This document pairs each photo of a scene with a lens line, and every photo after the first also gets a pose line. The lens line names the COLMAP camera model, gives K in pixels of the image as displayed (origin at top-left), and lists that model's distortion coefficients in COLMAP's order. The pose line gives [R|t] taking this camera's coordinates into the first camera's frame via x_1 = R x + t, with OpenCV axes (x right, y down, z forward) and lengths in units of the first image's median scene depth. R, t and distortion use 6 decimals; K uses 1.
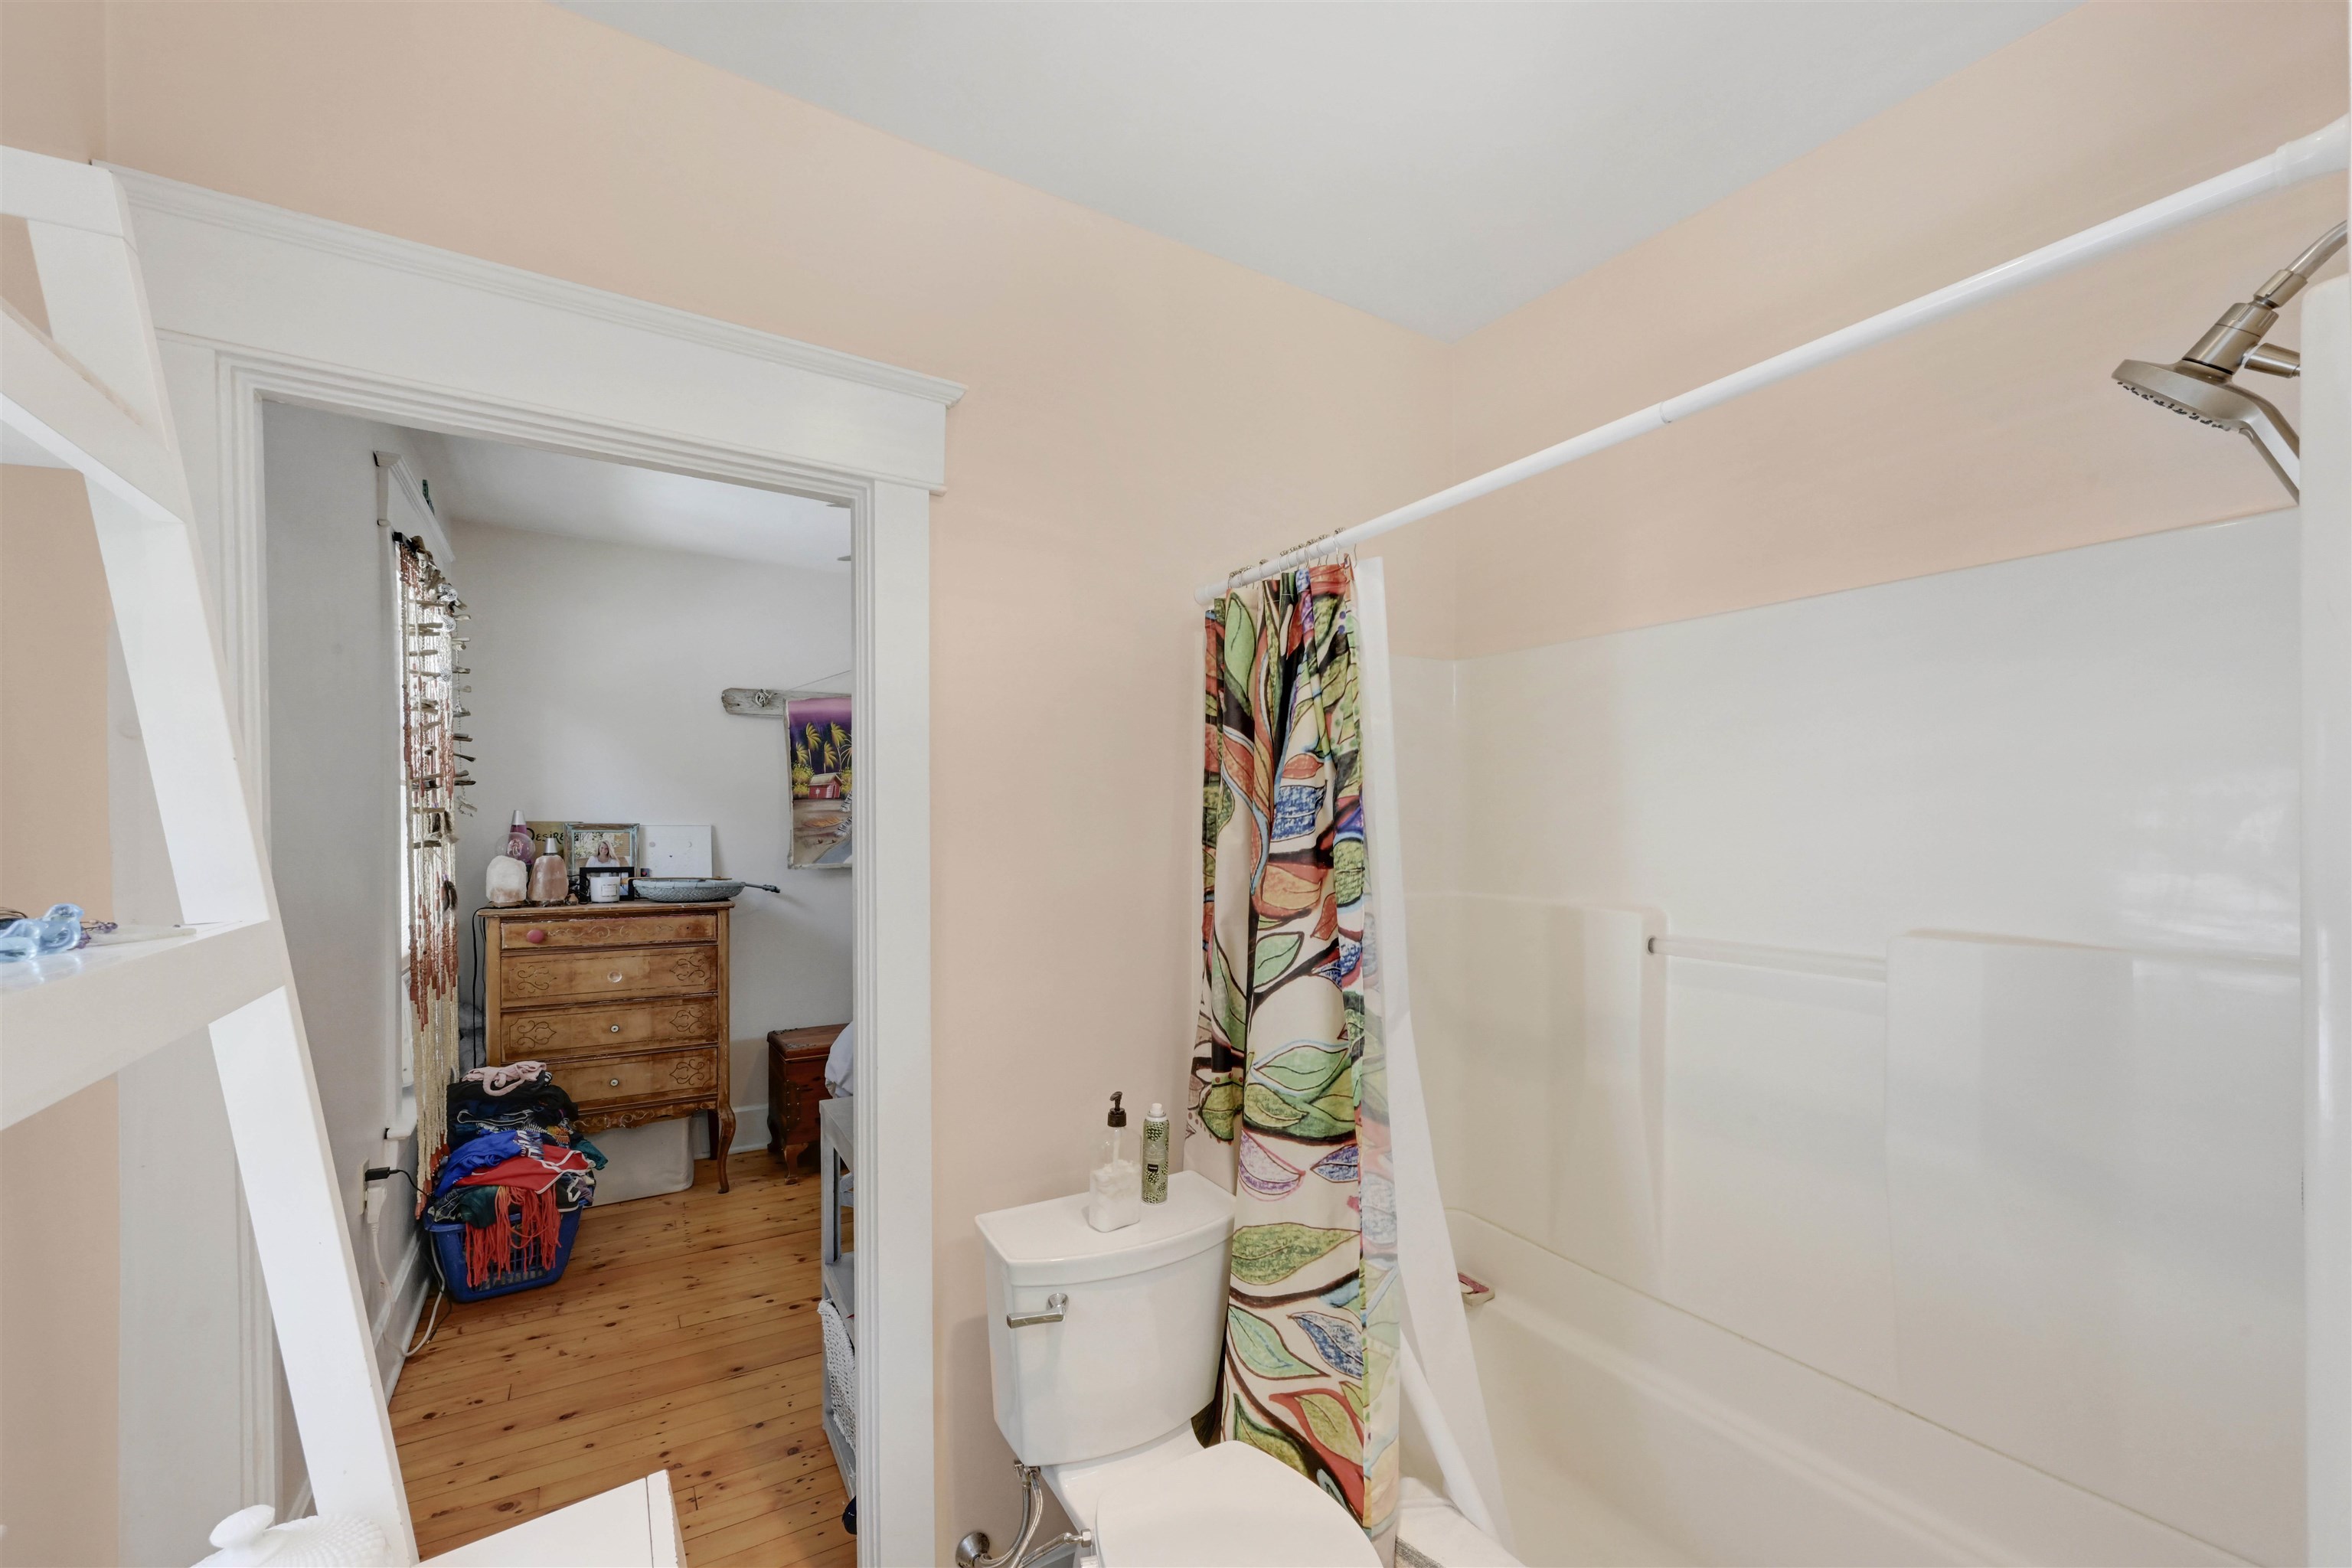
lens RADIAL K [[953.6, 0, 1180.1], [0, 953.6, 843.2], [0, 0, 1]] dist [-0.002310, -0.000188]
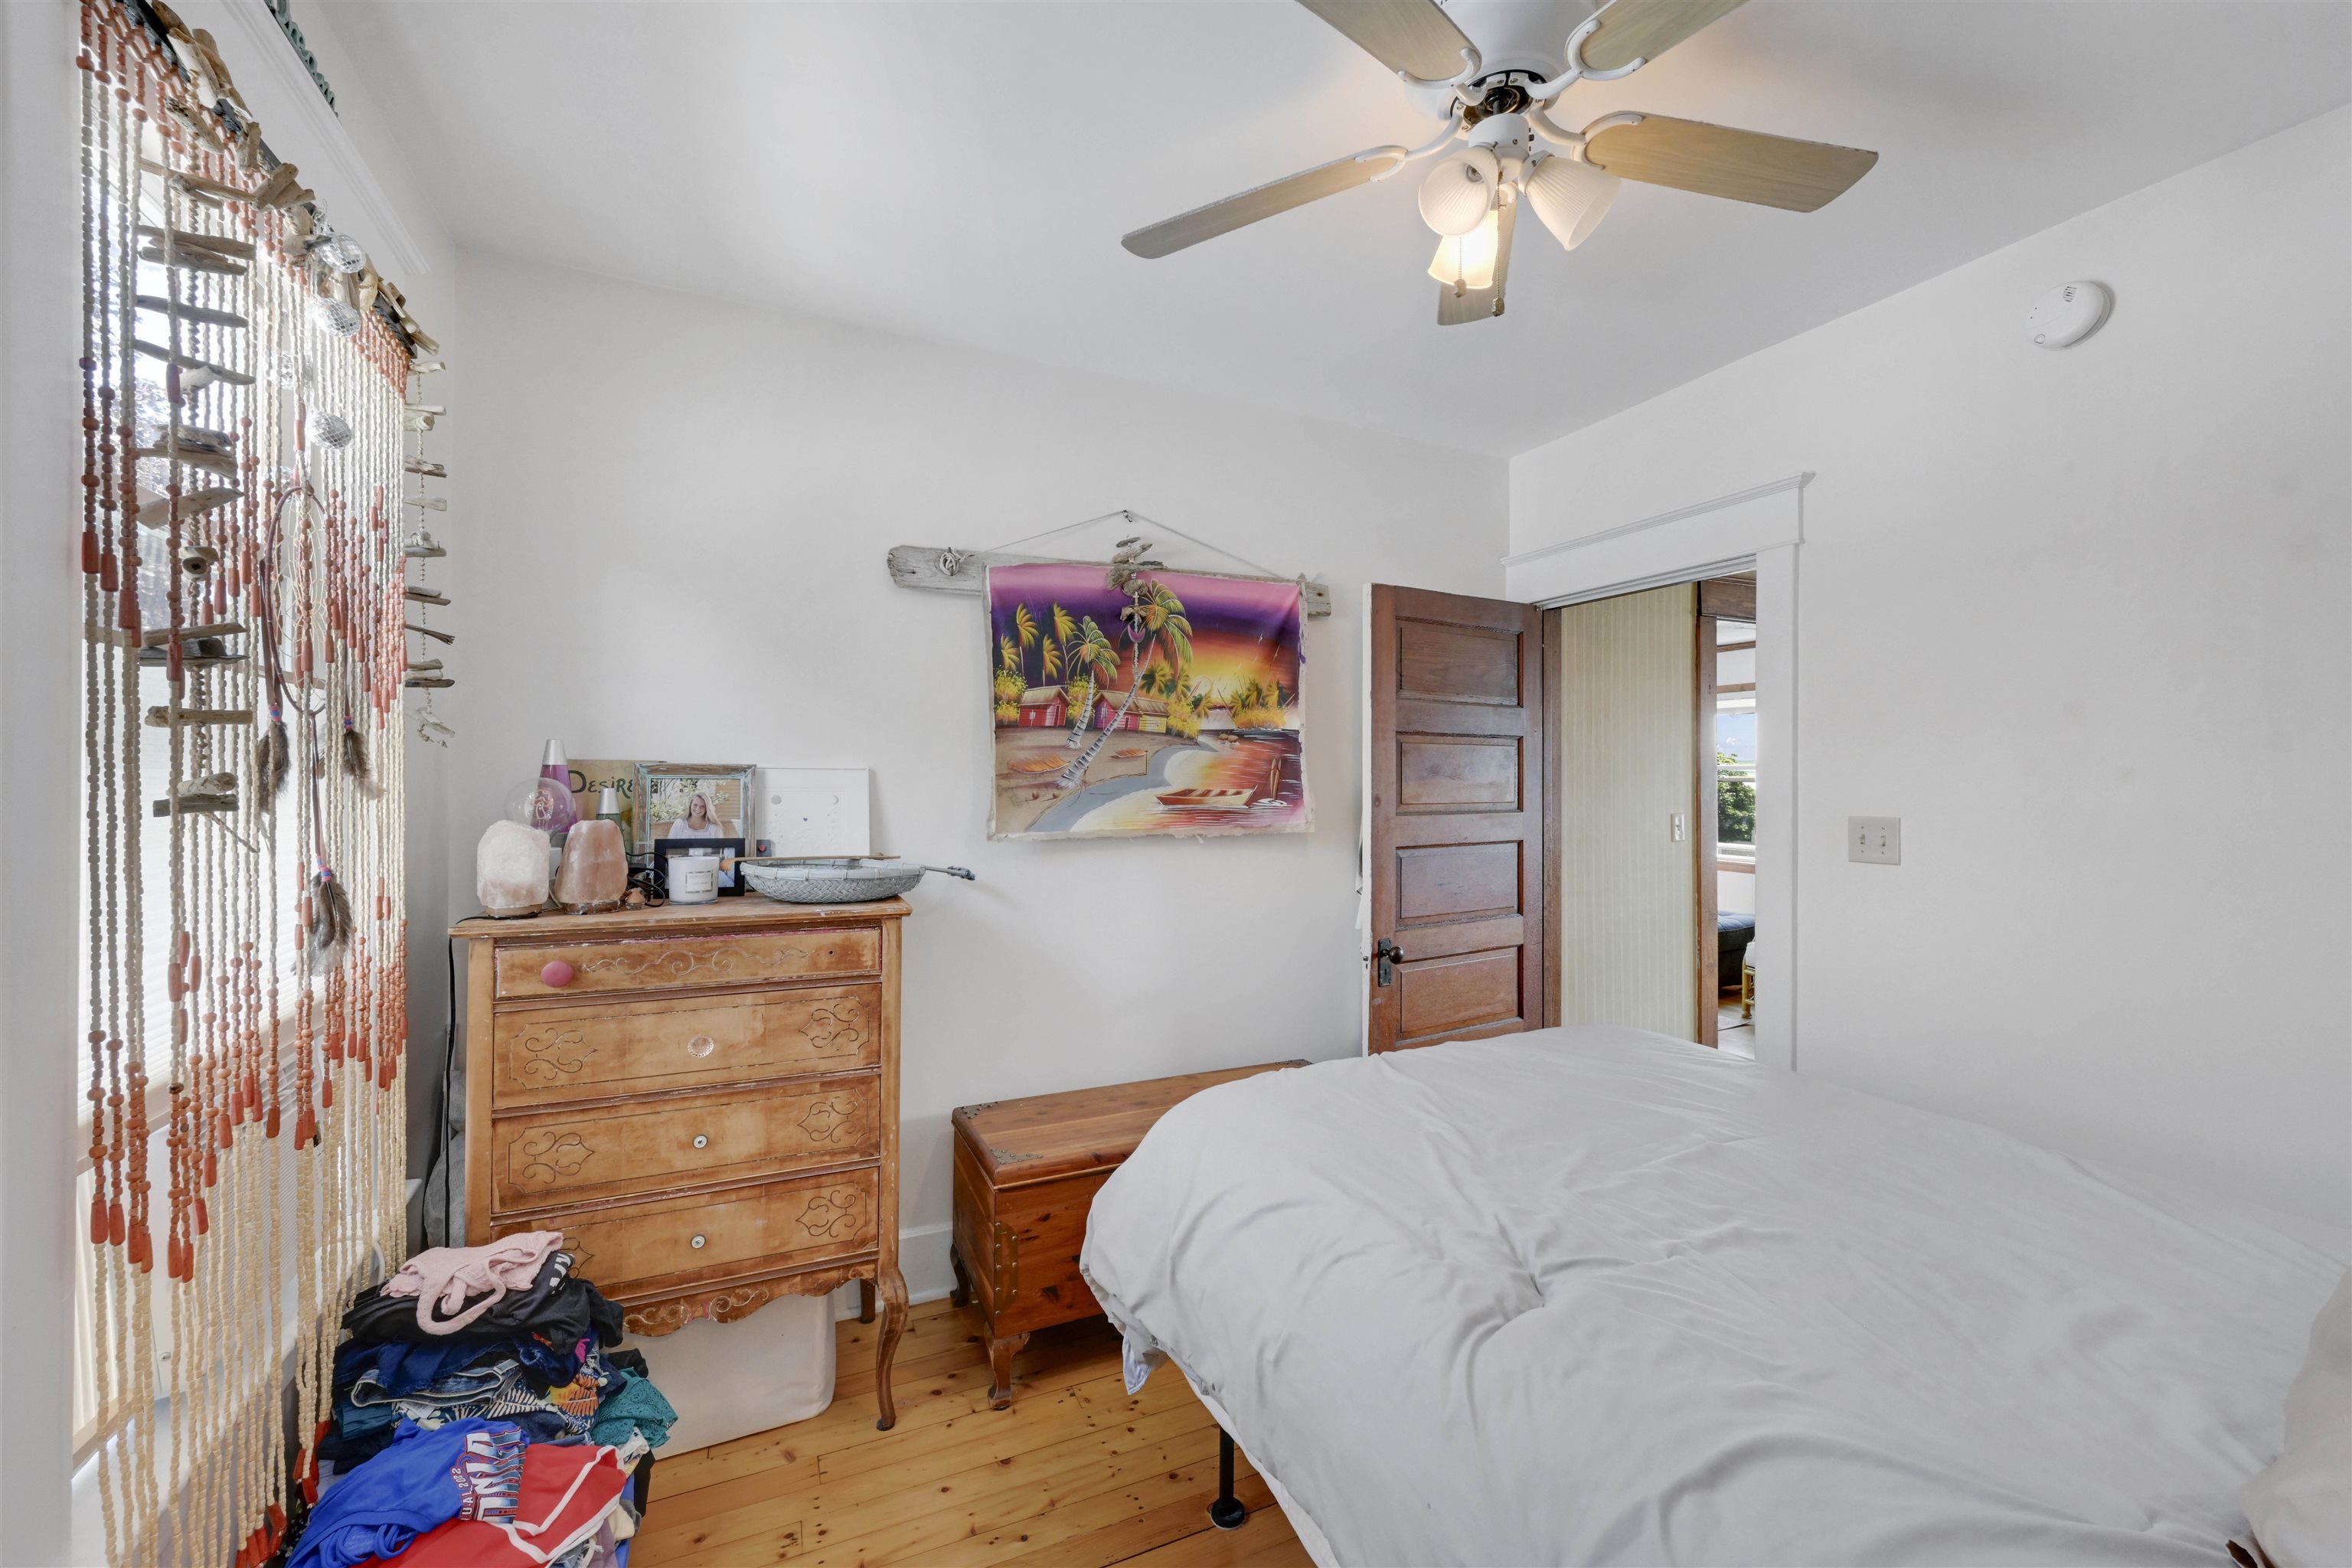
lens RADIAL K [[926.3, 0, 1176.0], [0, 926.3, 784.0], [0, 0, 1]] dist [-0.000948, -0.000070]
pose [[0.992577, 0.005349, -0.121499, -0.254383], [-0.006865, 0.999904, -0.012061, -0.003722], [0.121422, 0.012805, 0.992518, 0.492473]]
